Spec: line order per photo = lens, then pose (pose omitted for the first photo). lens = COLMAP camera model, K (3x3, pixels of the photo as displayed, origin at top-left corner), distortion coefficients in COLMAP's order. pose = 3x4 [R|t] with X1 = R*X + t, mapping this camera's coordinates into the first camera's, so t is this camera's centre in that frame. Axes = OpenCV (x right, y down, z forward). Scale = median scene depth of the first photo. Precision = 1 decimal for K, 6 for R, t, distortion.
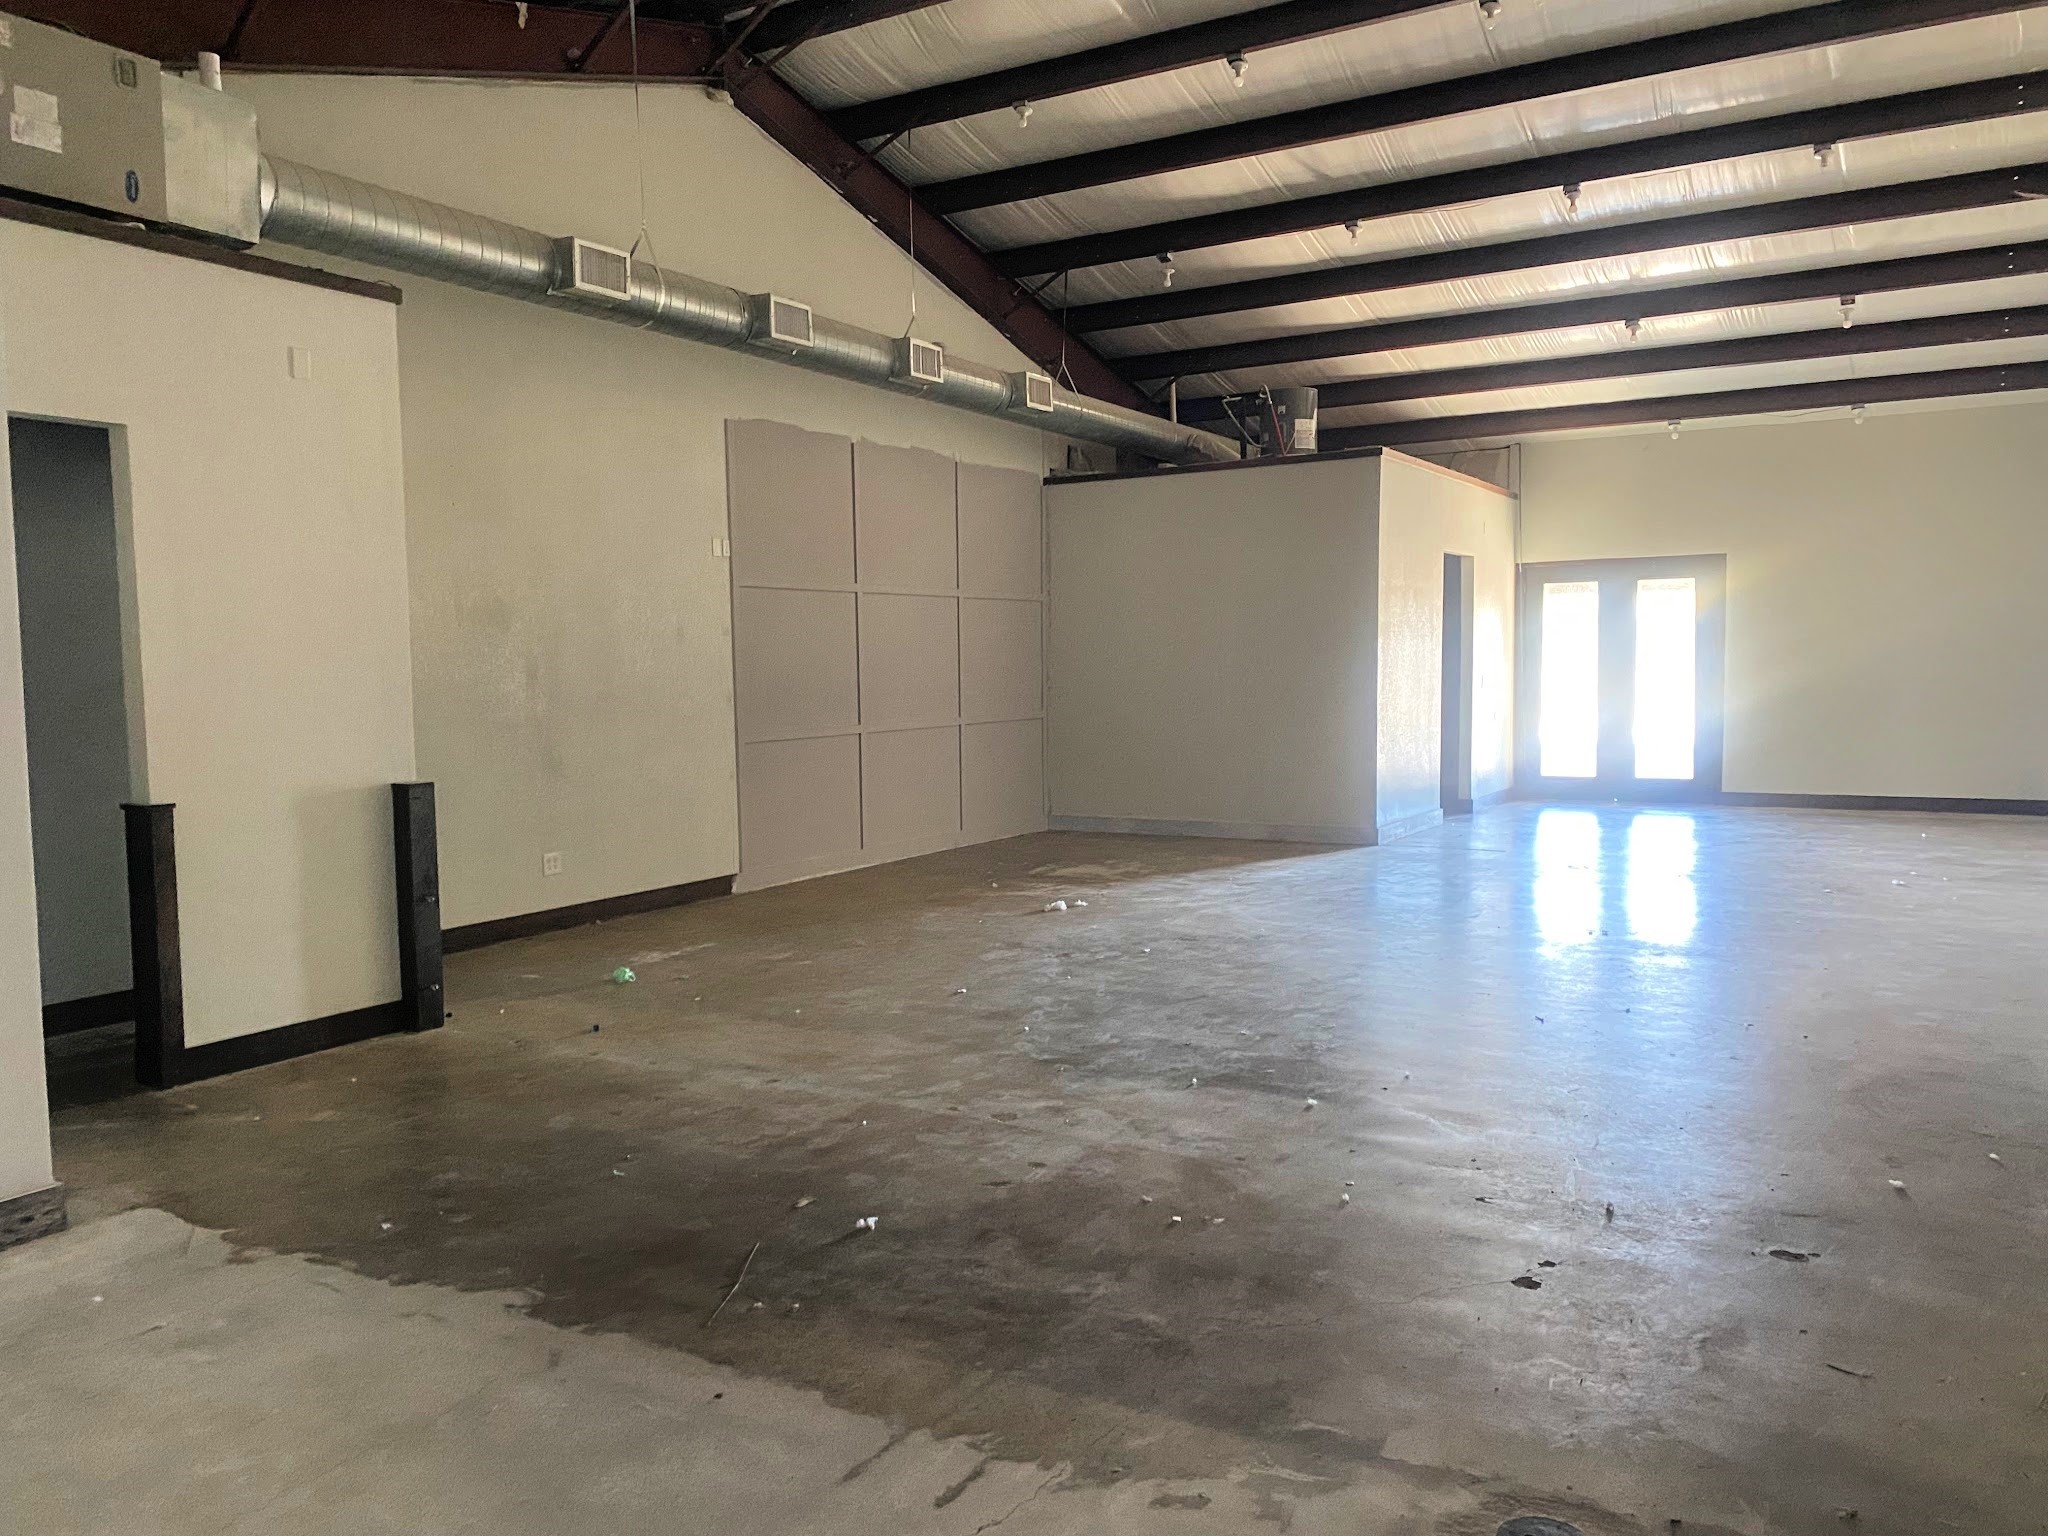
lens RADIAL K [[1562.9, 0, 1019.4], [0, 1562.9, 759.3], [0, 0, 1]] dist [0.086648, -0.096122]
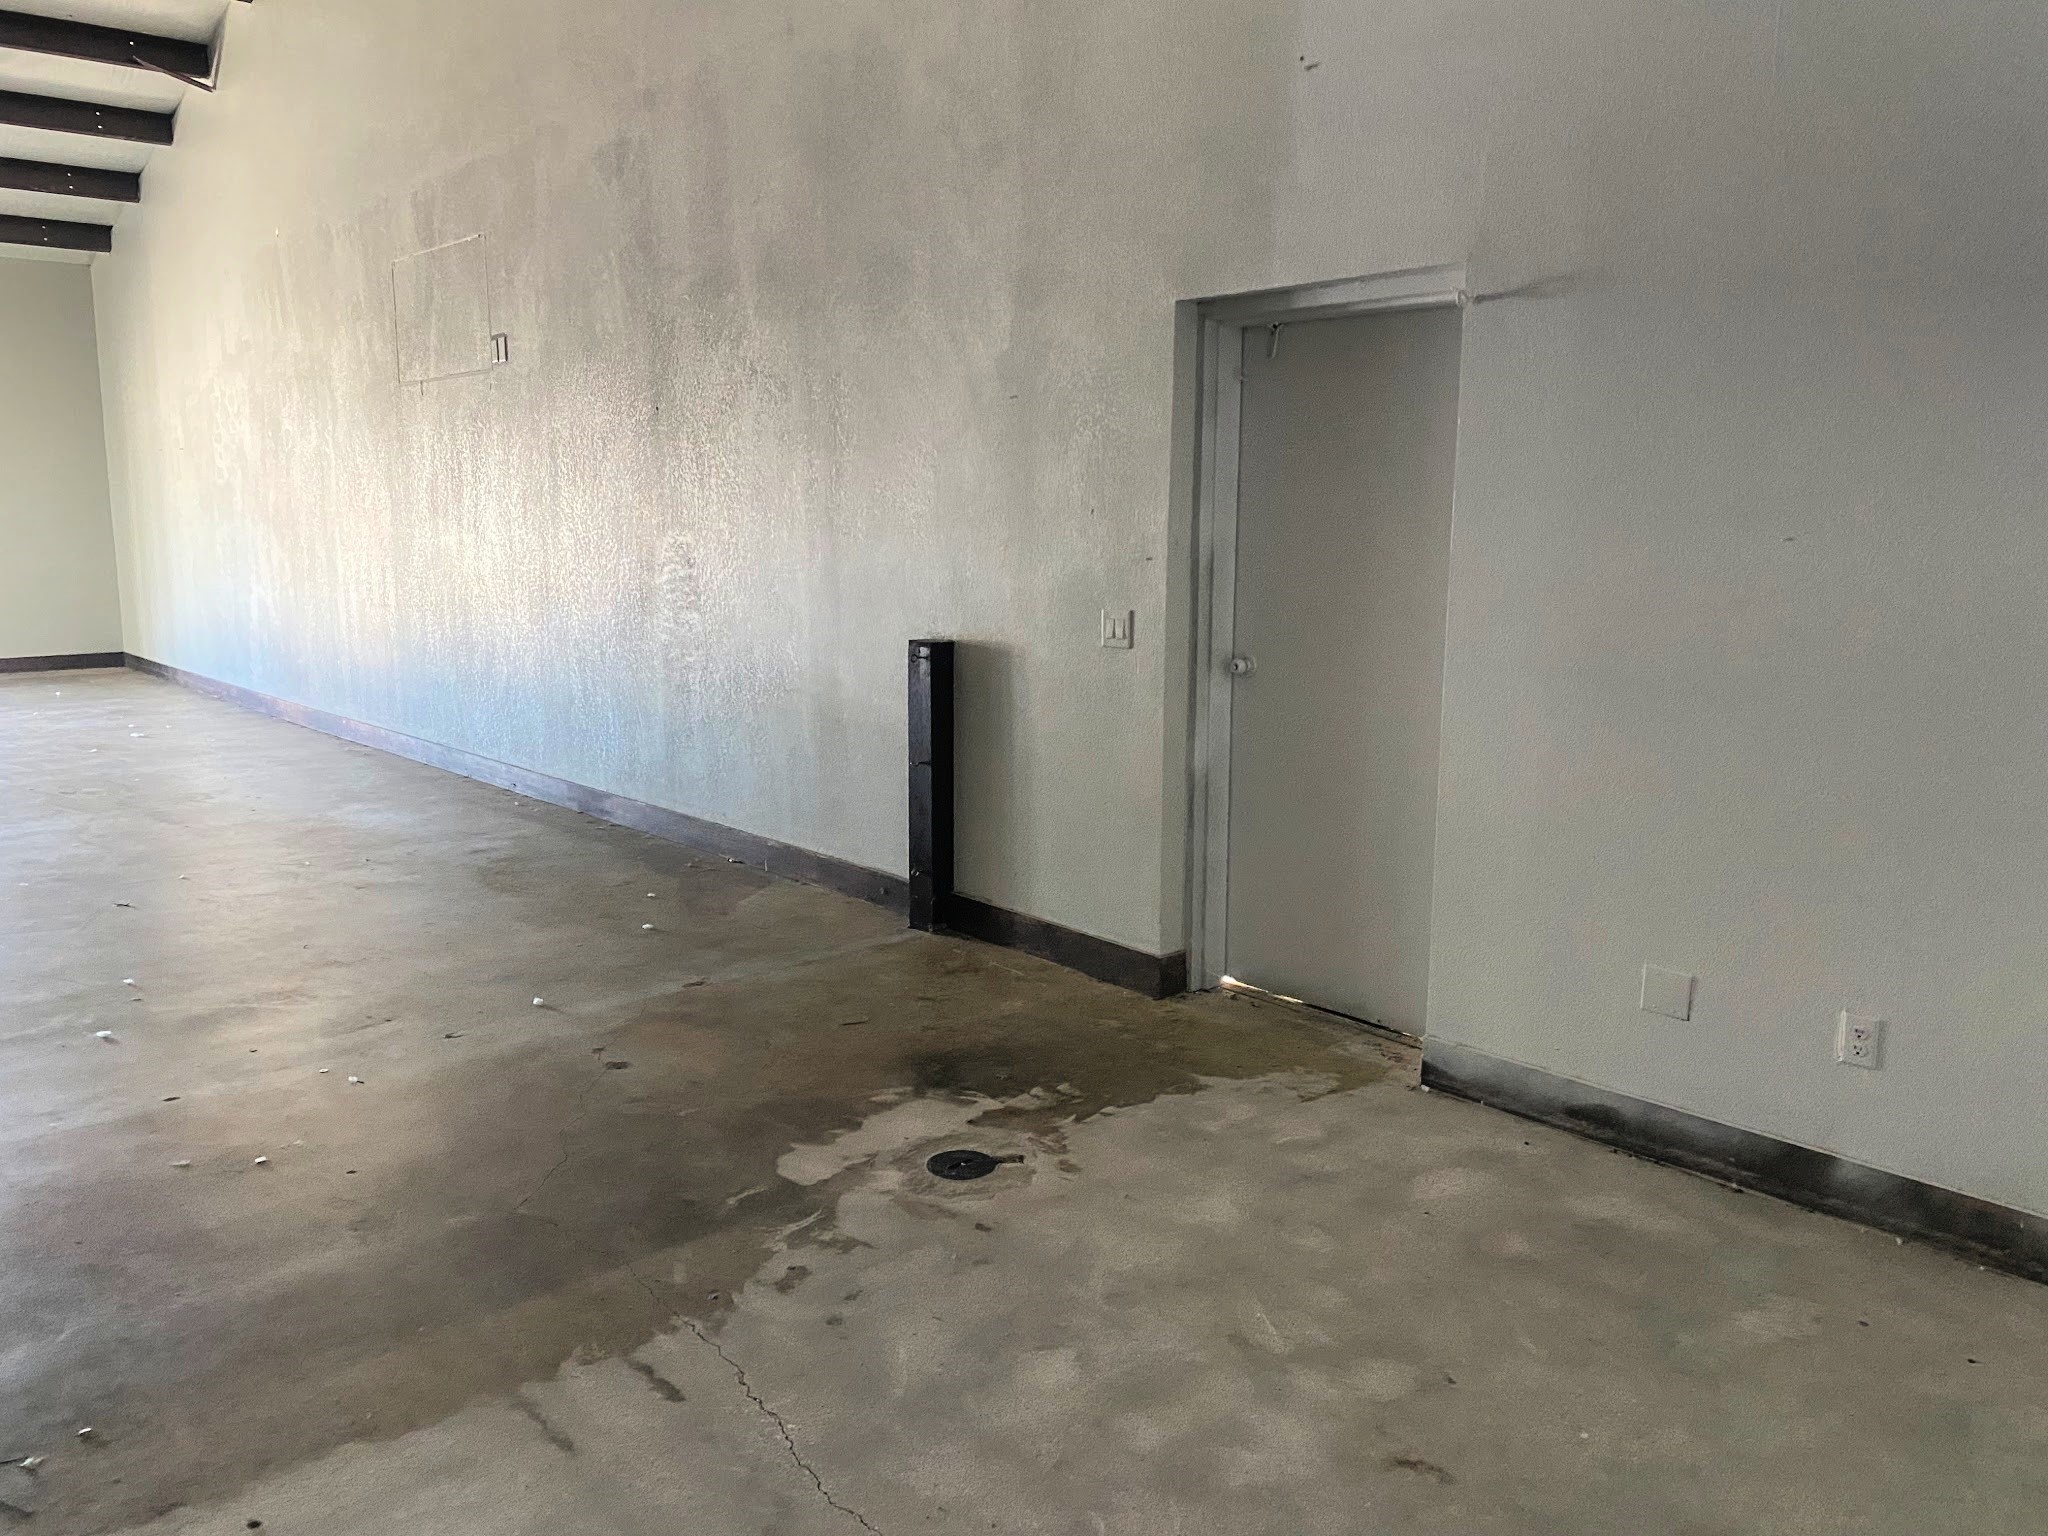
lens RADIAL K [[1562.9, 0, 1019.4], [0, 1562.9, 759.3], [0, 0, 1]] dist [0.086648, -0.096122]
pose [[0.302898, -0.137361, 0.943072, -0.631592], [0.052332, 0.990463, 0.127456, -0.012558], [-0.951585, 0.010746, 0.307198, 0.391606]]
